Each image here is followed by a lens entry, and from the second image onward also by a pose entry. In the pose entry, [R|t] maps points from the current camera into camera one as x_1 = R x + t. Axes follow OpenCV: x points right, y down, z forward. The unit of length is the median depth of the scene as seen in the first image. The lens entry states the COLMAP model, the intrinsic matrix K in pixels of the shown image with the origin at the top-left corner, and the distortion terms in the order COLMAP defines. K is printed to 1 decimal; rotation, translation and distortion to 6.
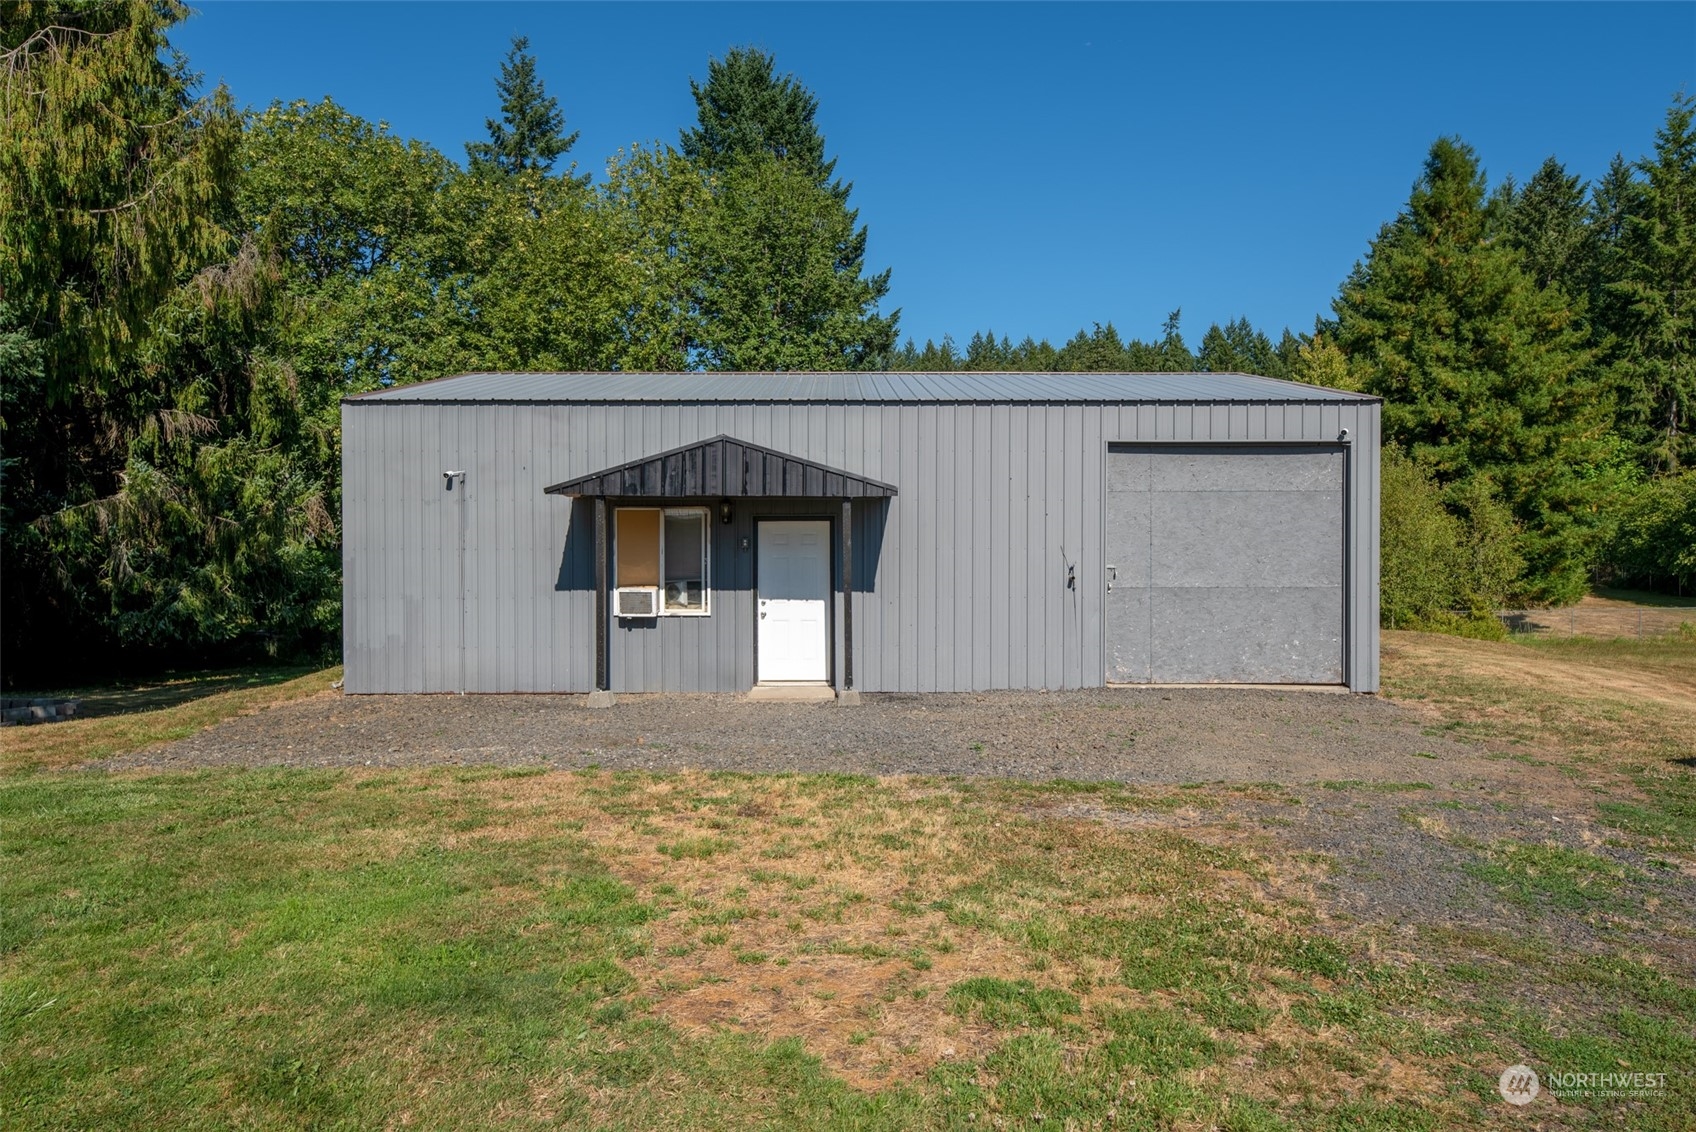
lens RADIAL K [[1044.7, 0, 841.7], [0, 1044.7, 581.8], [0, 0, 1]] dist [0.002475, 0.003867]
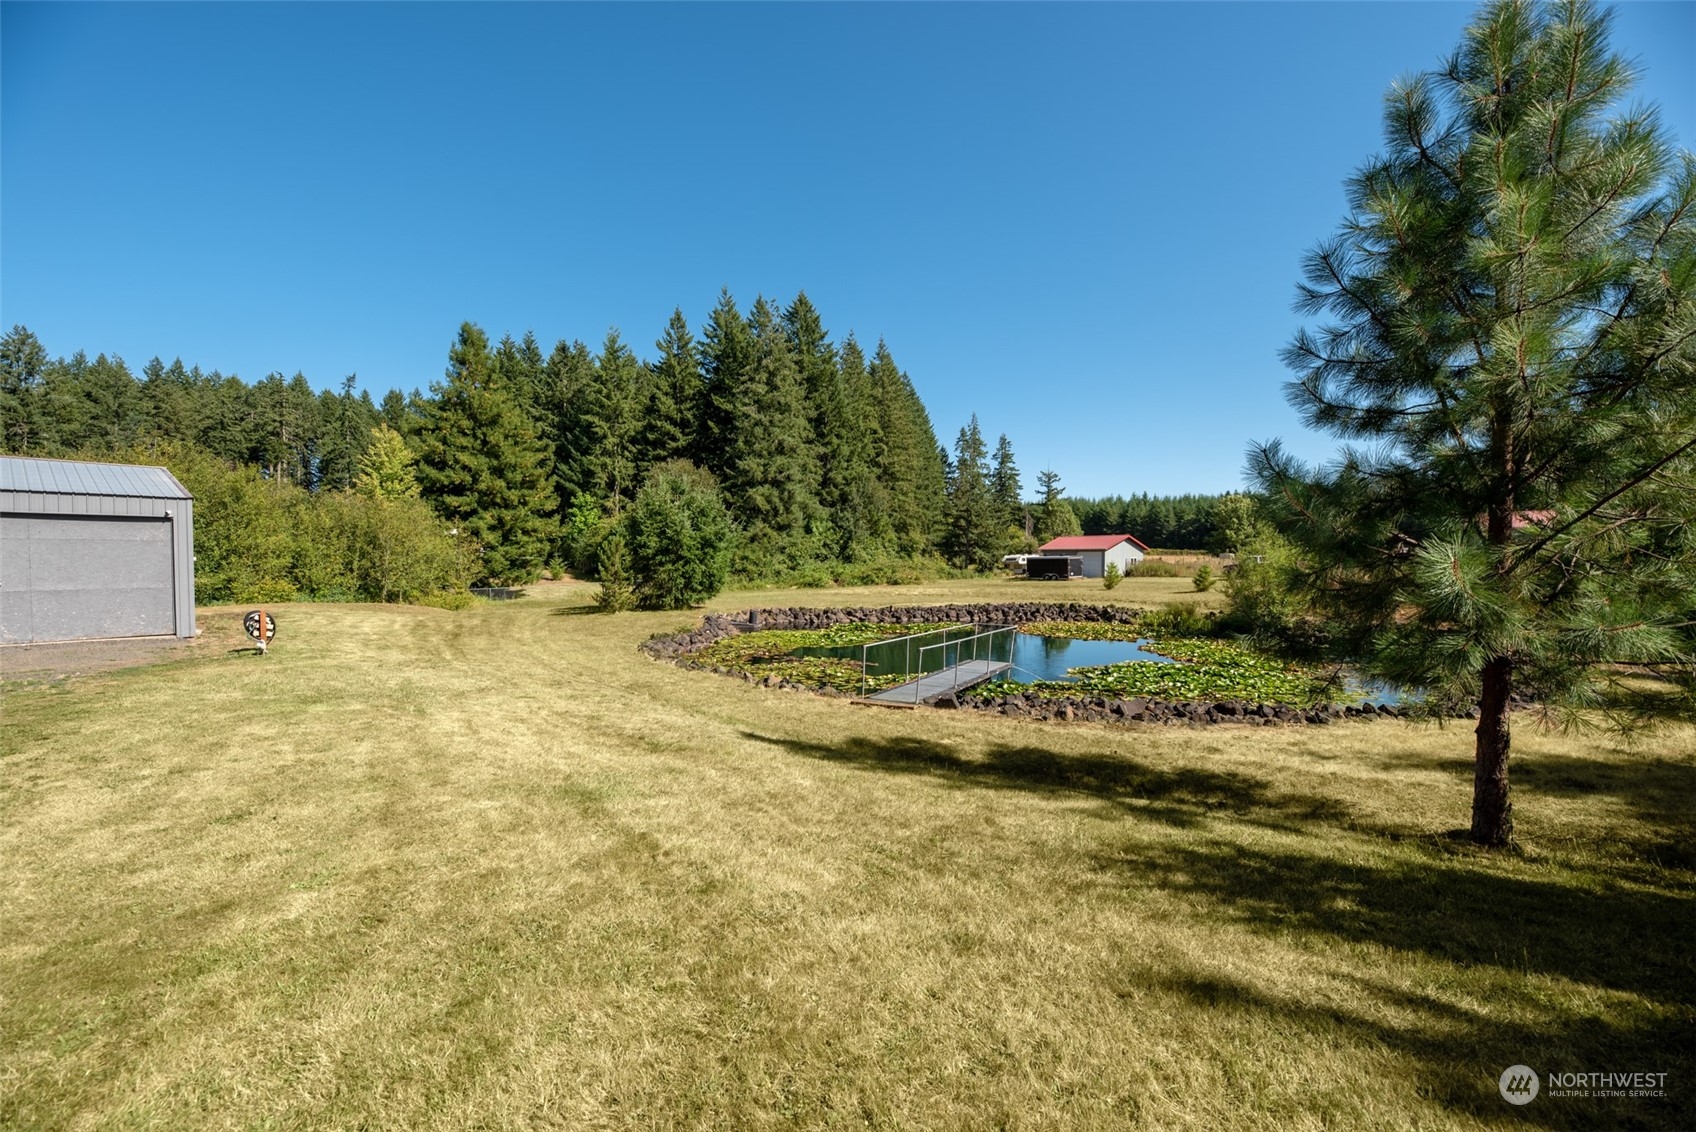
lens RADIAL K [[686.3, 0, 850.0], [0, 686.3, 571.7], [0, 0, 1]] dist [-0.005317, -0.000779]
pose [[0.625208, -0.017246, 0.780267, 0.074407], [0.013741, 0.999844, 0.011089, -0.006412], [-0.780337, 0.003789, 0.625348, -0.246093]]
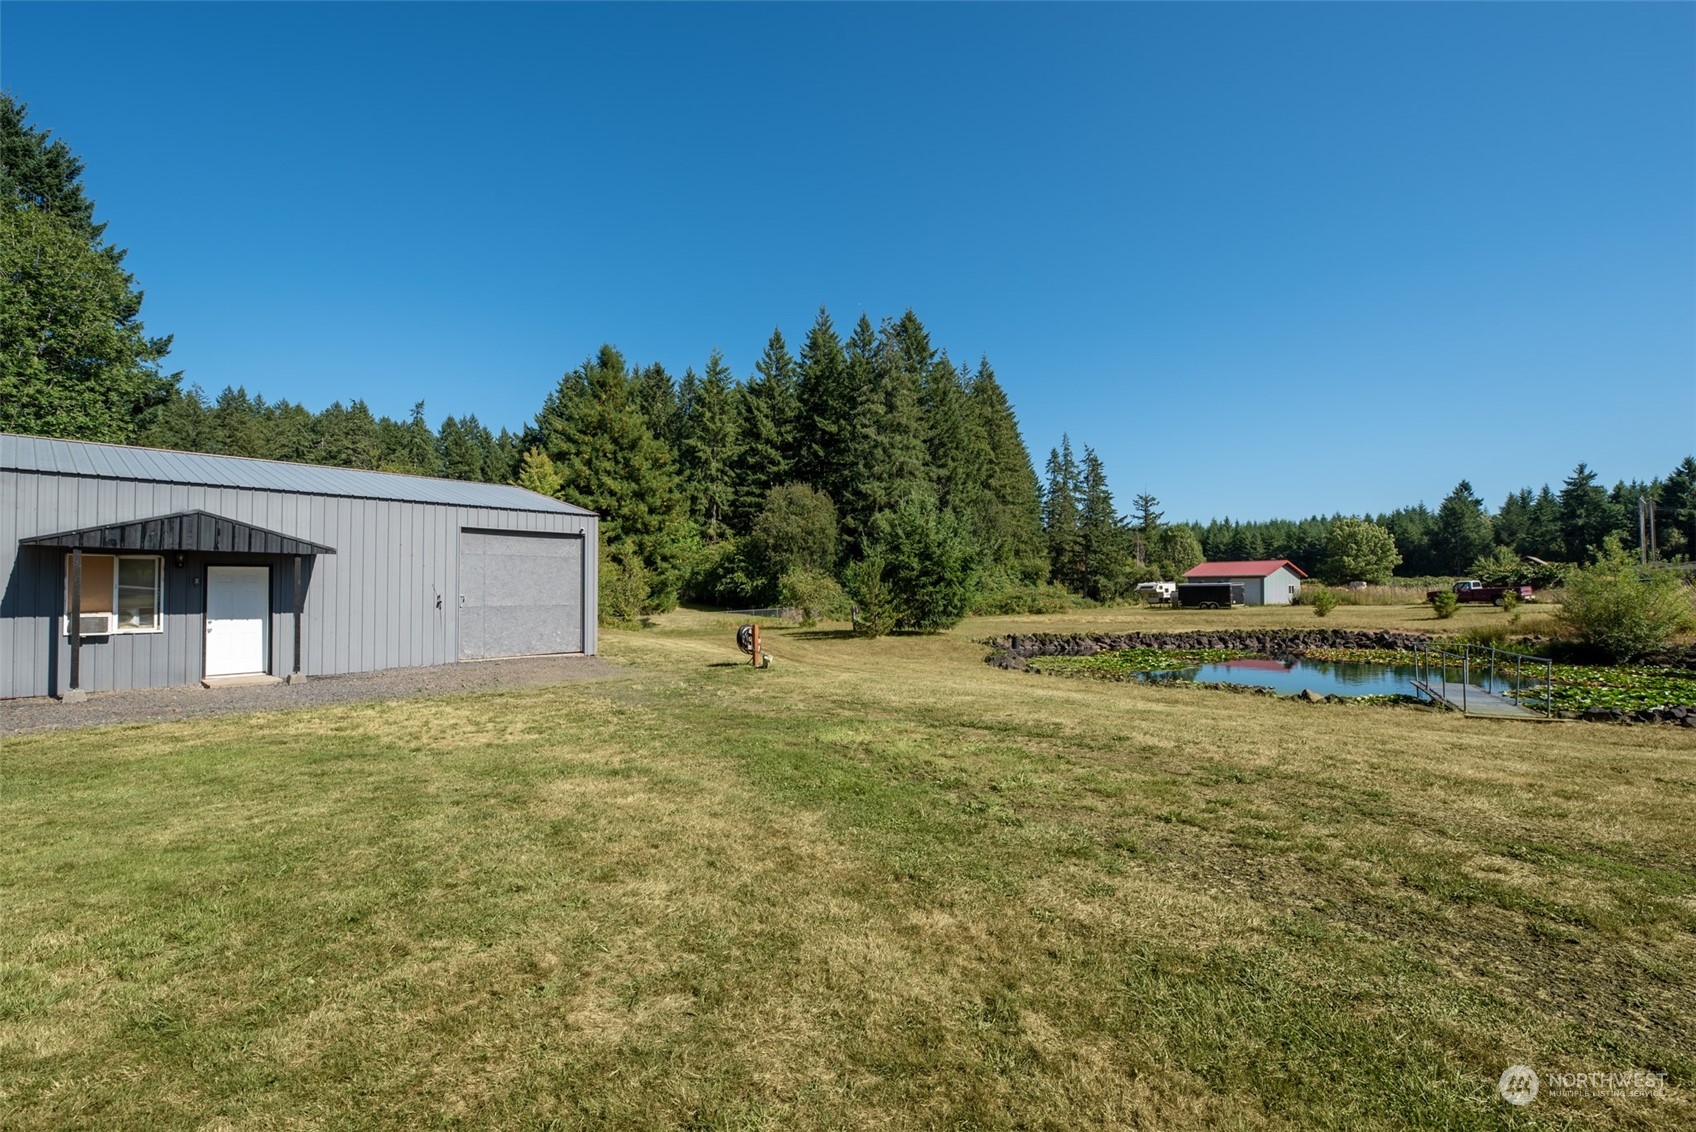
lens RADIAL K [[731.9, 0, 846.3], [0, 731.9, 570.9], [0, 0, 1]] dist [0.001683, -0.001496]
pose [[0.662964, 0.016993, 0.748458, -0.070871], [0.014012, 0.999286, -0.035099, -0.000833], [-0.748520, 0.033756, 0.662253, -0.096675]]
